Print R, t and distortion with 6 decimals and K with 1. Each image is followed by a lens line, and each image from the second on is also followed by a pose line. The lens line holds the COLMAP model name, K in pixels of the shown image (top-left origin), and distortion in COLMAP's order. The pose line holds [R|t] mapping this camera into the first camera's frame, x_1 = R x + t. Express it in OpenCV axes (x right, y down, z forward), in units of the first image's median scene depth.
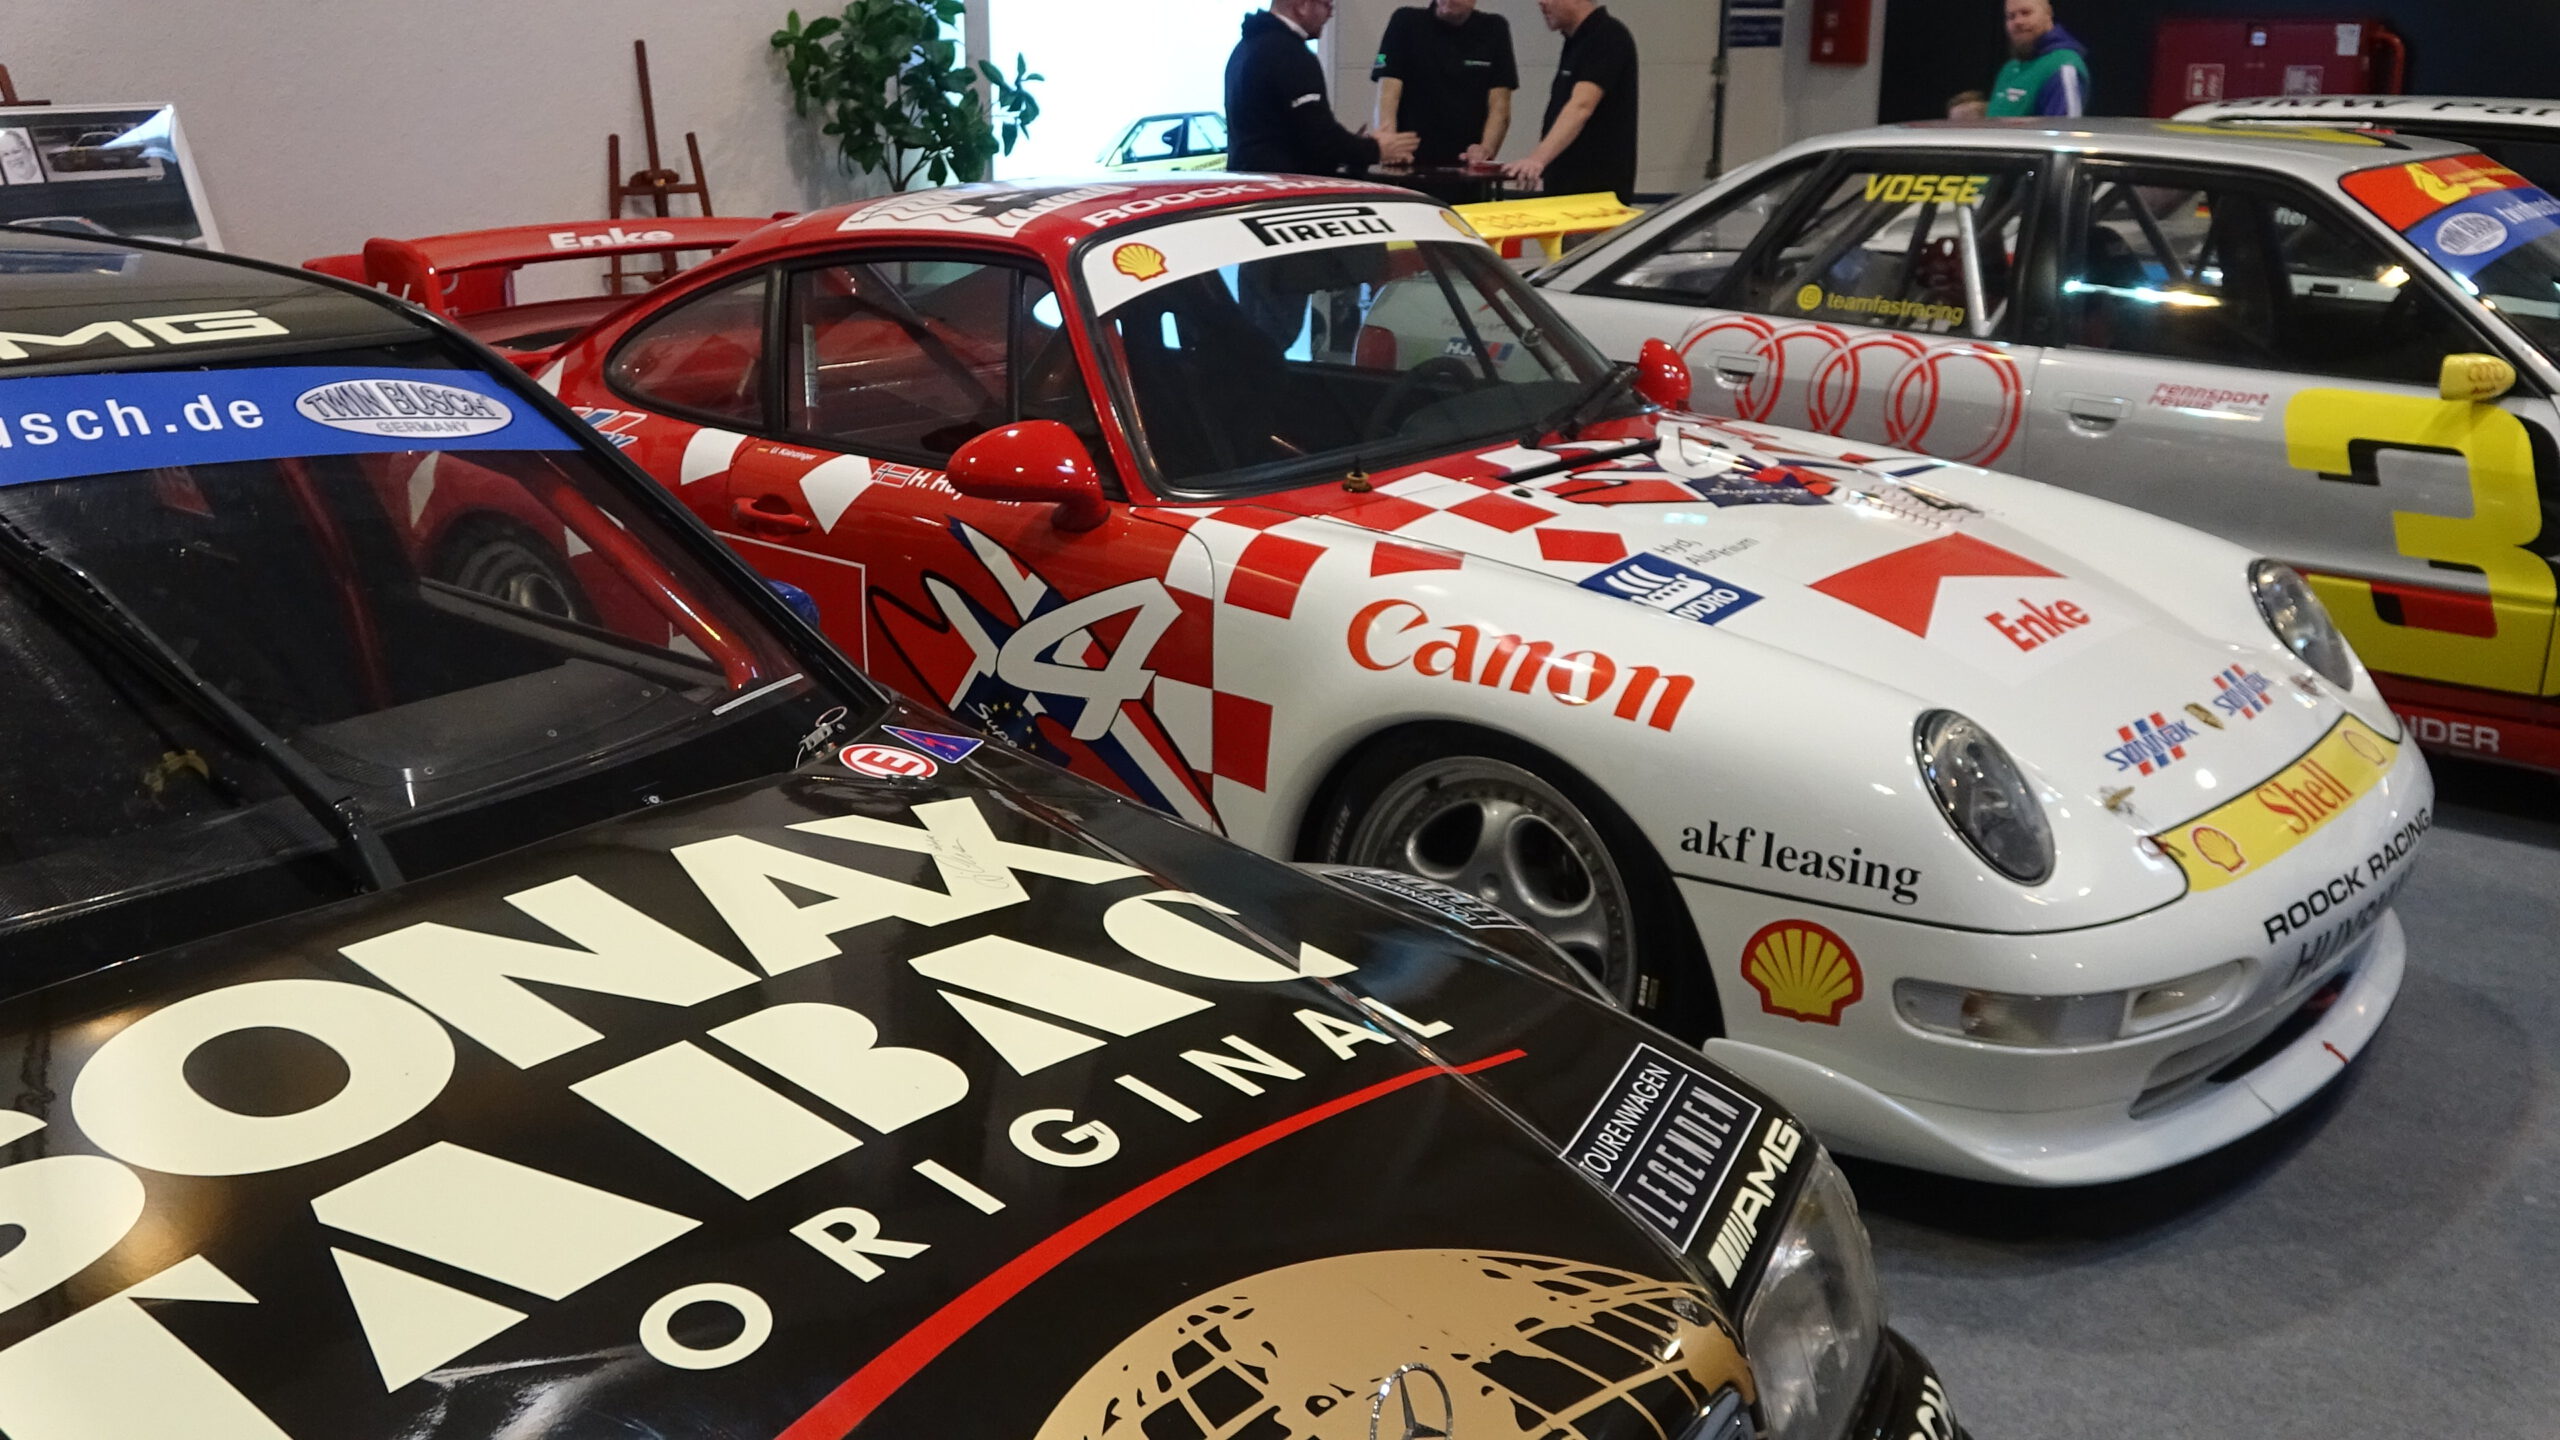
lens RADIAL K [[2326.9, 0, 1280.0], [0, 2326.9, 720.0], [0, 0, 1]] dist [0.009587, 0.003684]
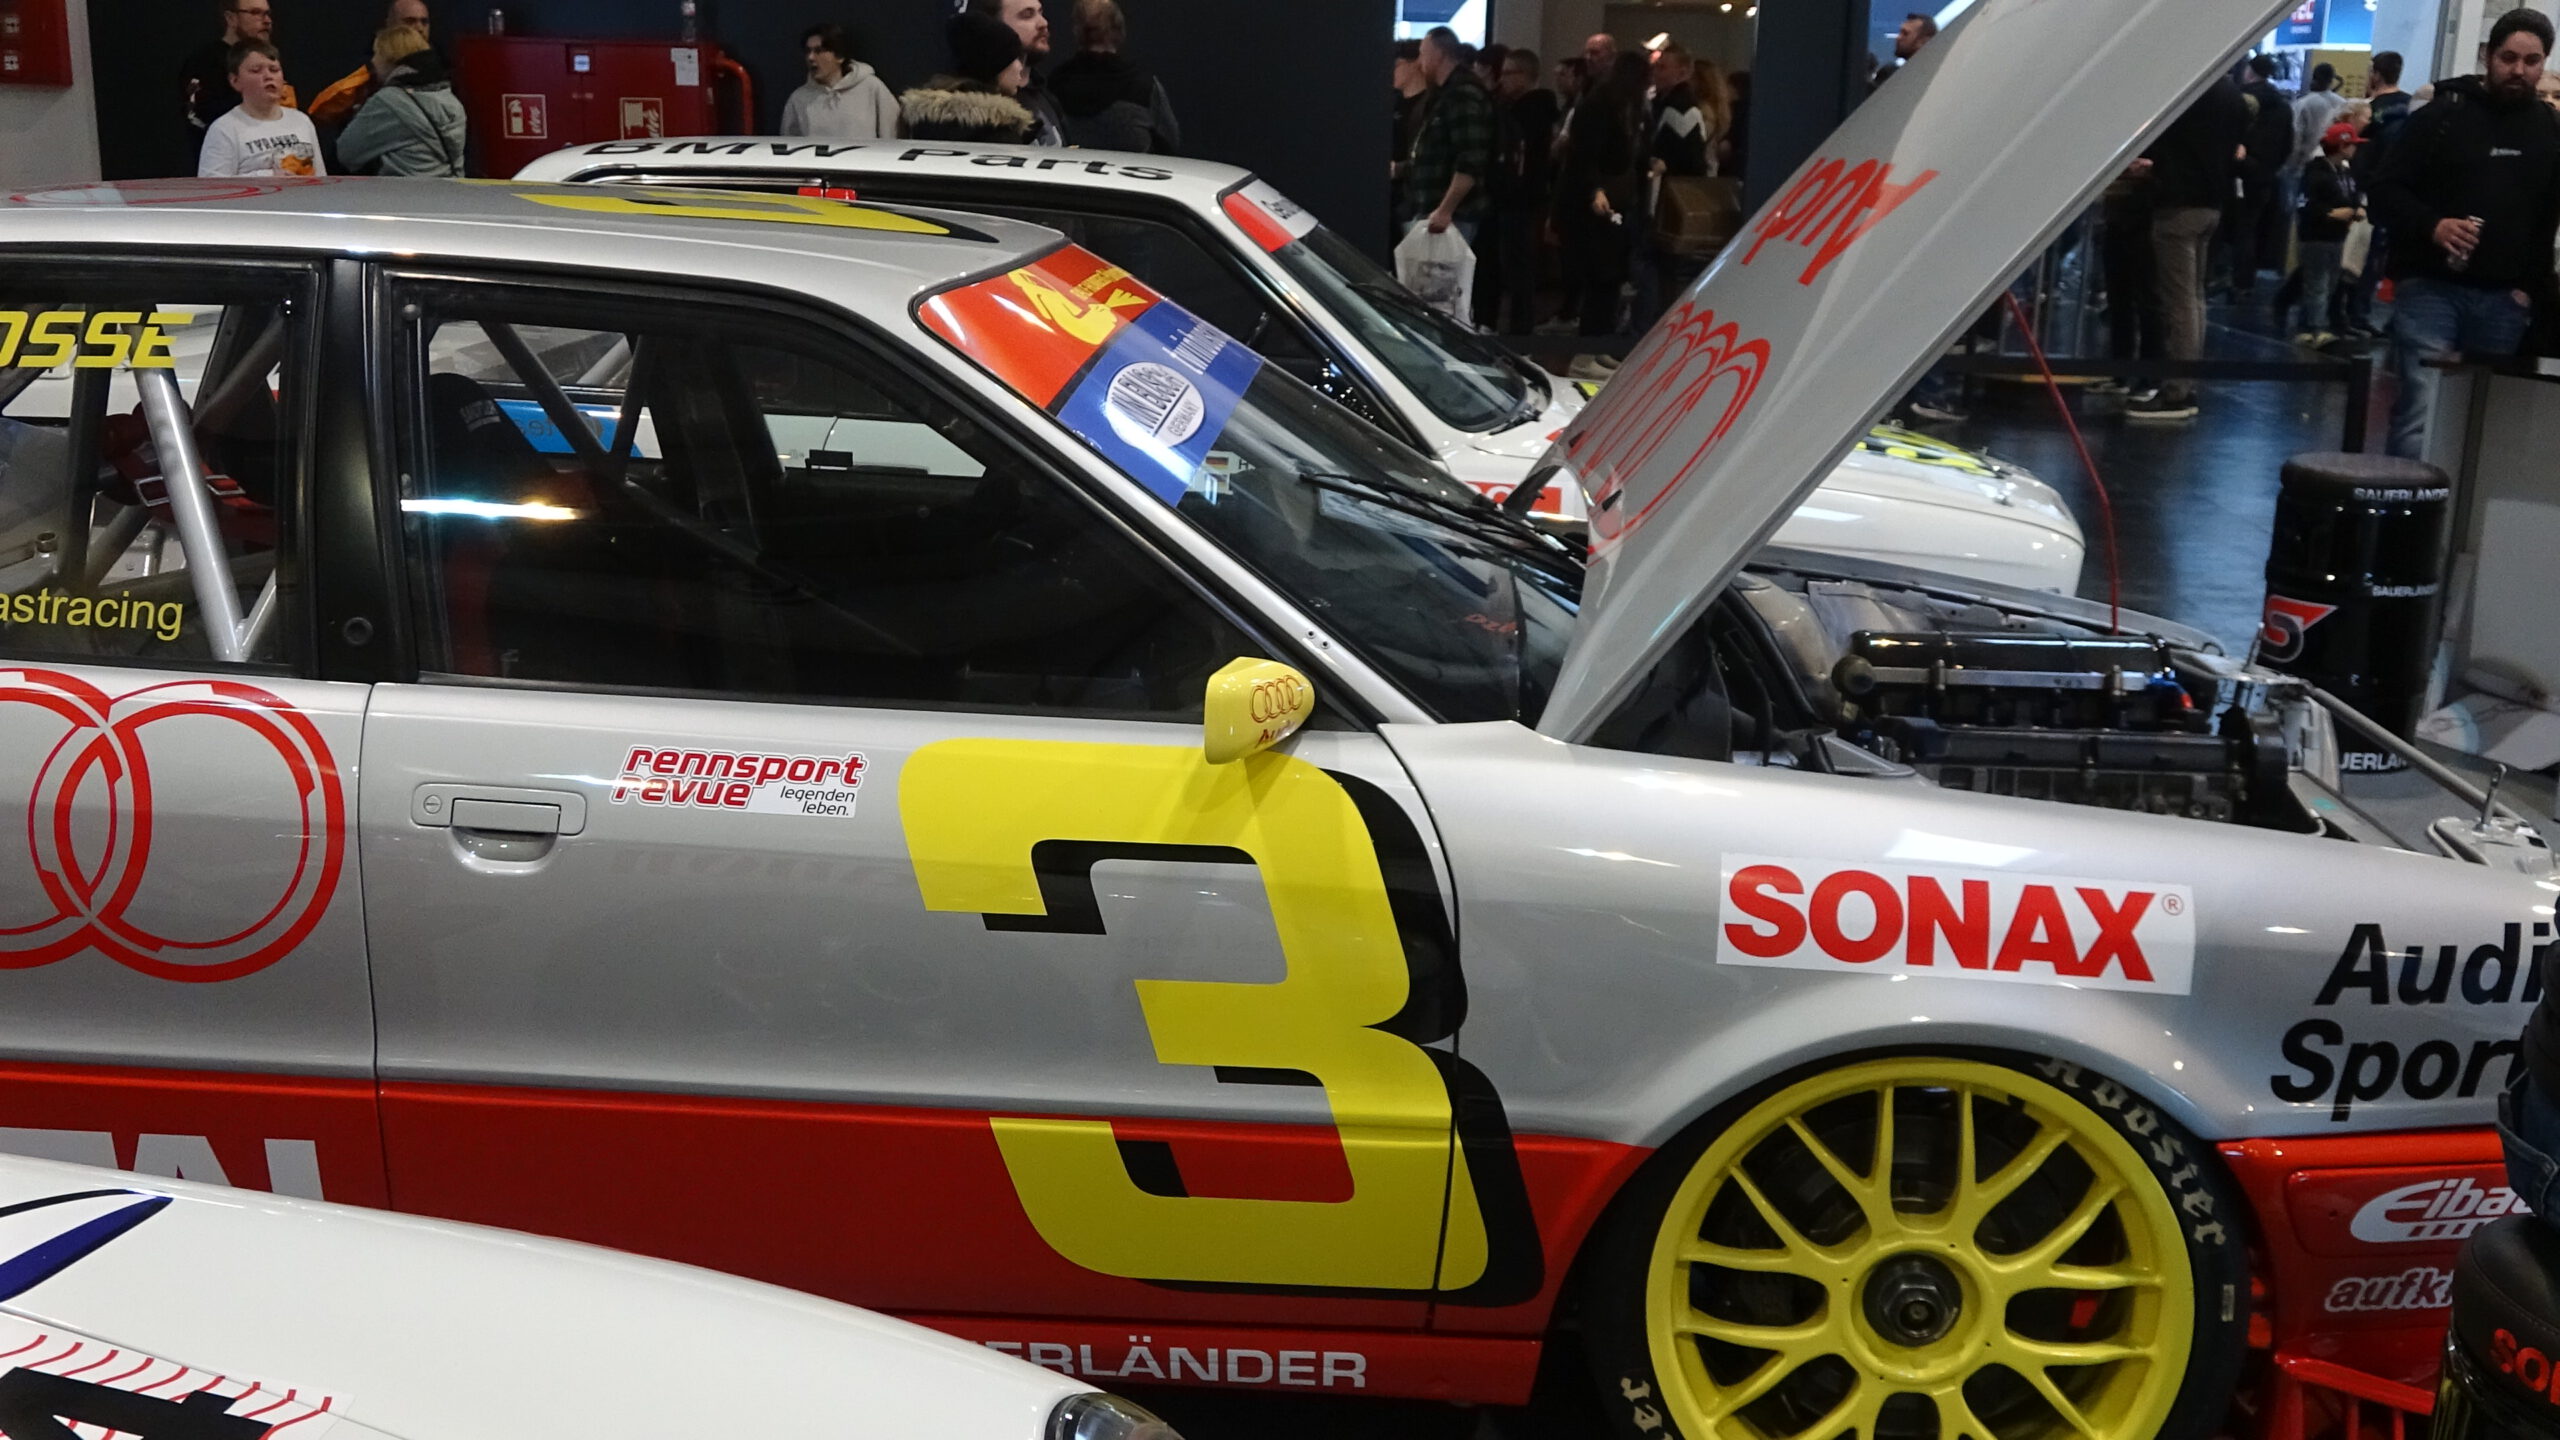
lens RADIAL K [[2576.8, 0, 1280.0], [0, 2576.8, 720.0], [0, 0, 1]] dist [0.008051, -0.012170]
pose [[0.795450, -0.130016, 0.591908, 0.167471], [0.151676, 0.988341, 0.013262, -0.131647], [-0.586732, 0.079229, 0.805896, 0.485230]]
